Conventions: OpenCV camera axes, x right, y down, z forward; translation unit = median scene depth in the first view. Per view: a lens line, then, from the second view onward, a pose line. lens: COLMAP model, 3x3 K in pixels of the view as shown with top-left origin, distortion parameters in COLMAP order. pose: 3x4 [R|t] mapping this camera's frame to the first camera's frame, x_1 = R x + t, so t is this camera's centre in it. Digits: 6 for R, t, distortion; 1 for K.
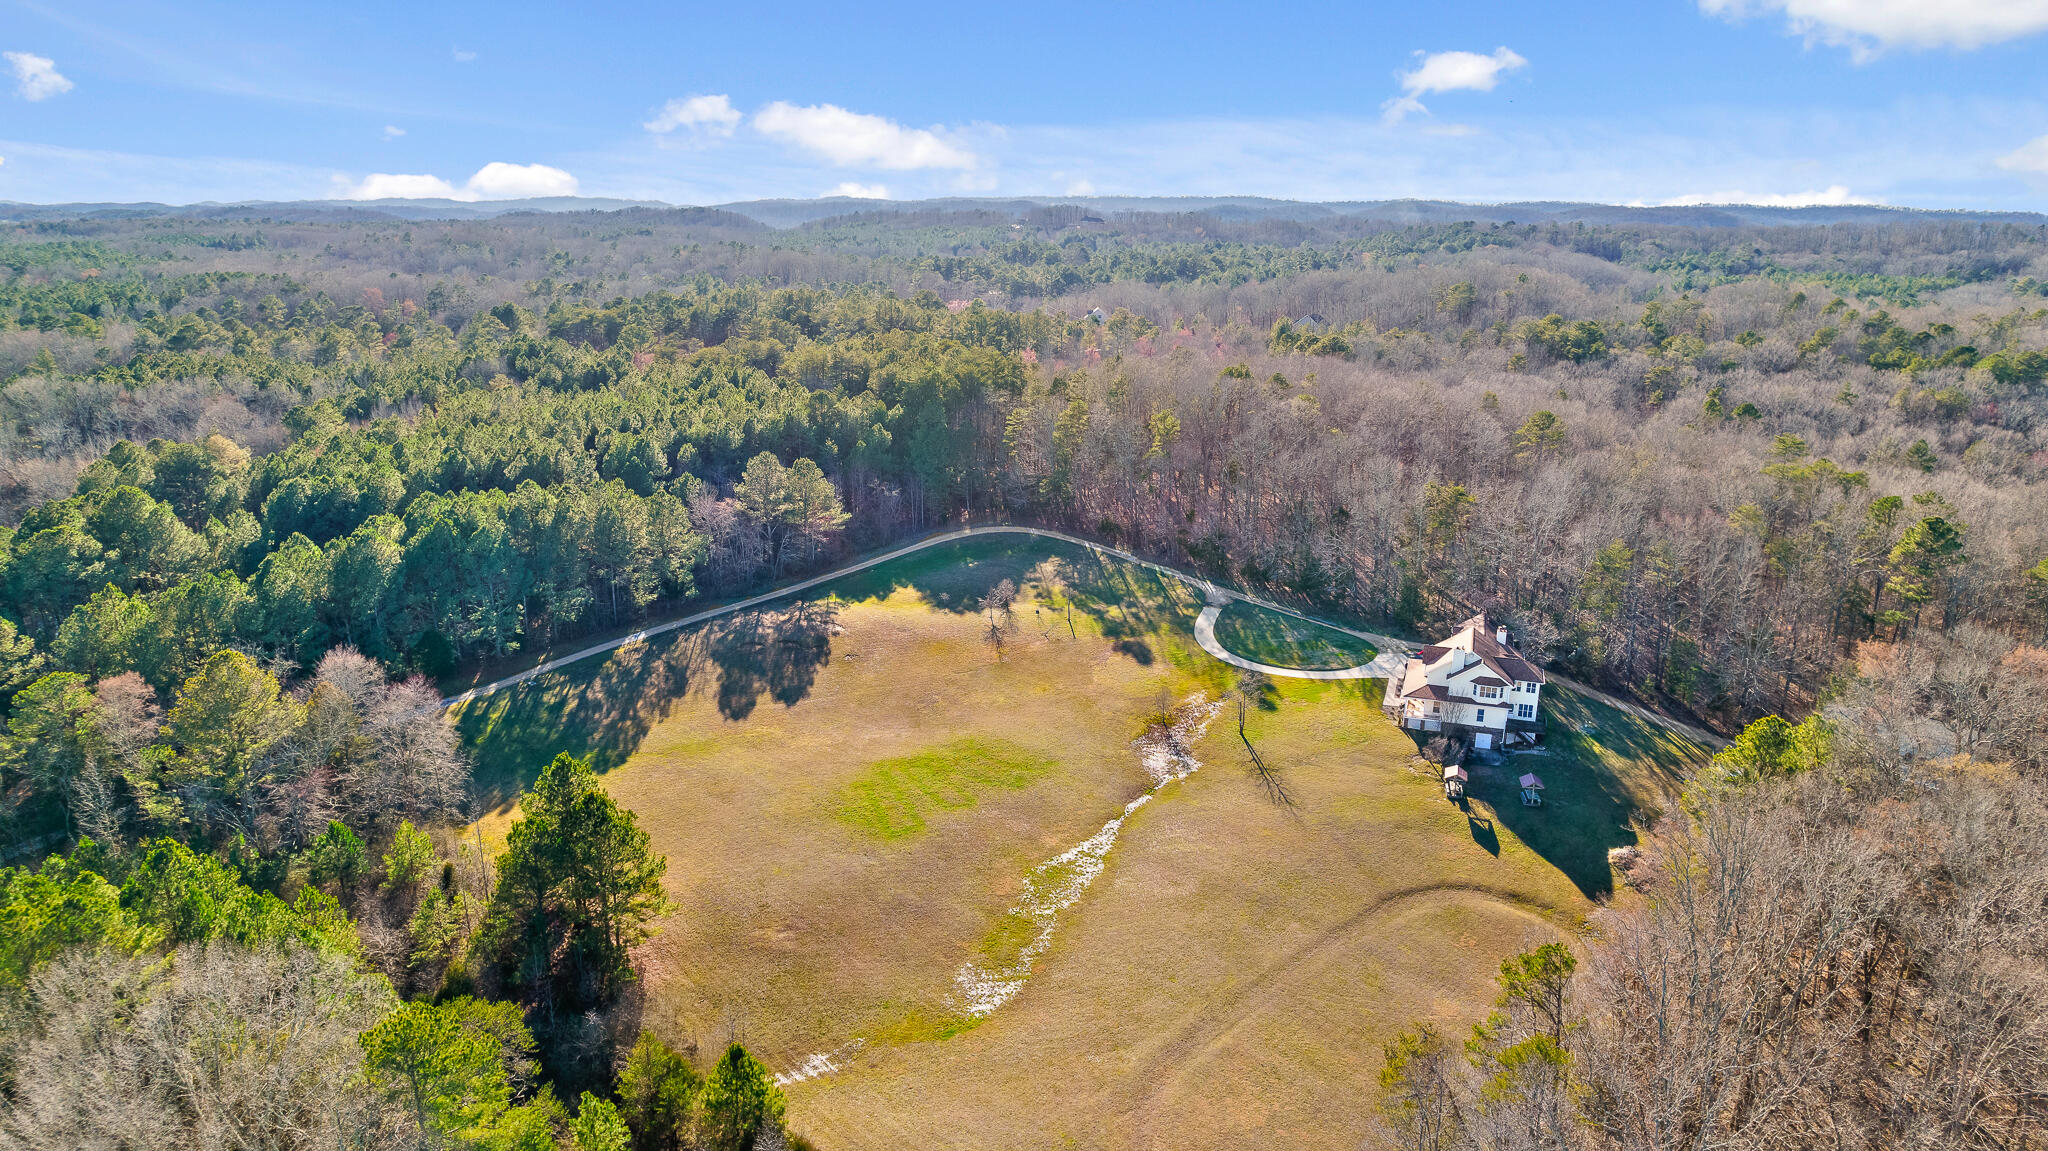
lens RADIAL K [[1302.2, 0, 1023.4], [0, 1302.2, 618.0], [0, 0, 1]] dist [-0.077841, 0.075007]
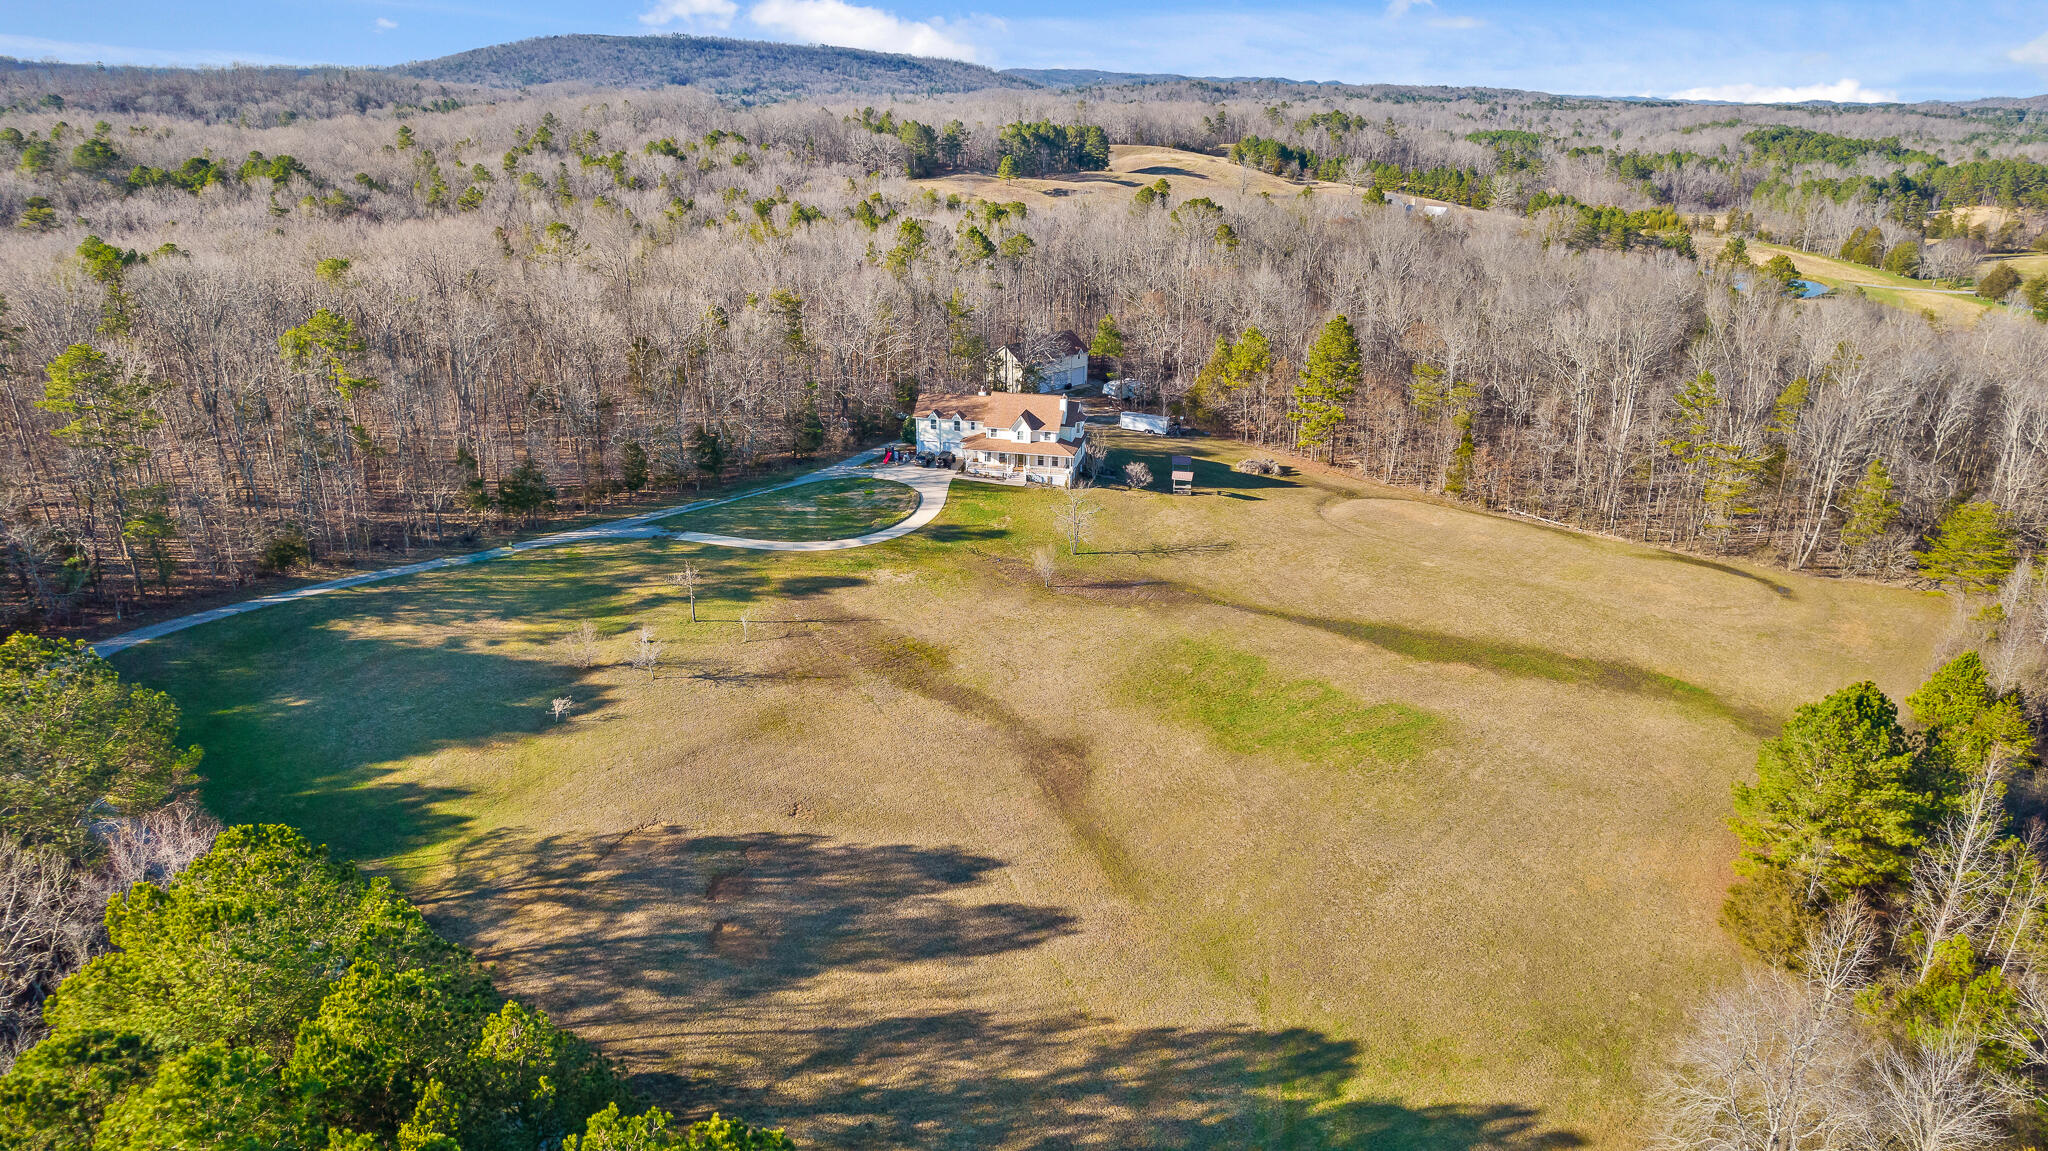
lens RADIAL K [[1302.2, 0, 1023.4], [0, 1302.2, 618.0], [0, 0, 1]] dist [-0.077841, 0.075007]
pose [[-0.135999, -0.384212, 0.913173, -0.572953], [0.283035, 0.868253, 0.407465, -0.214280], [-0.949418, 0.313875, -0.009336, 0.882549]]
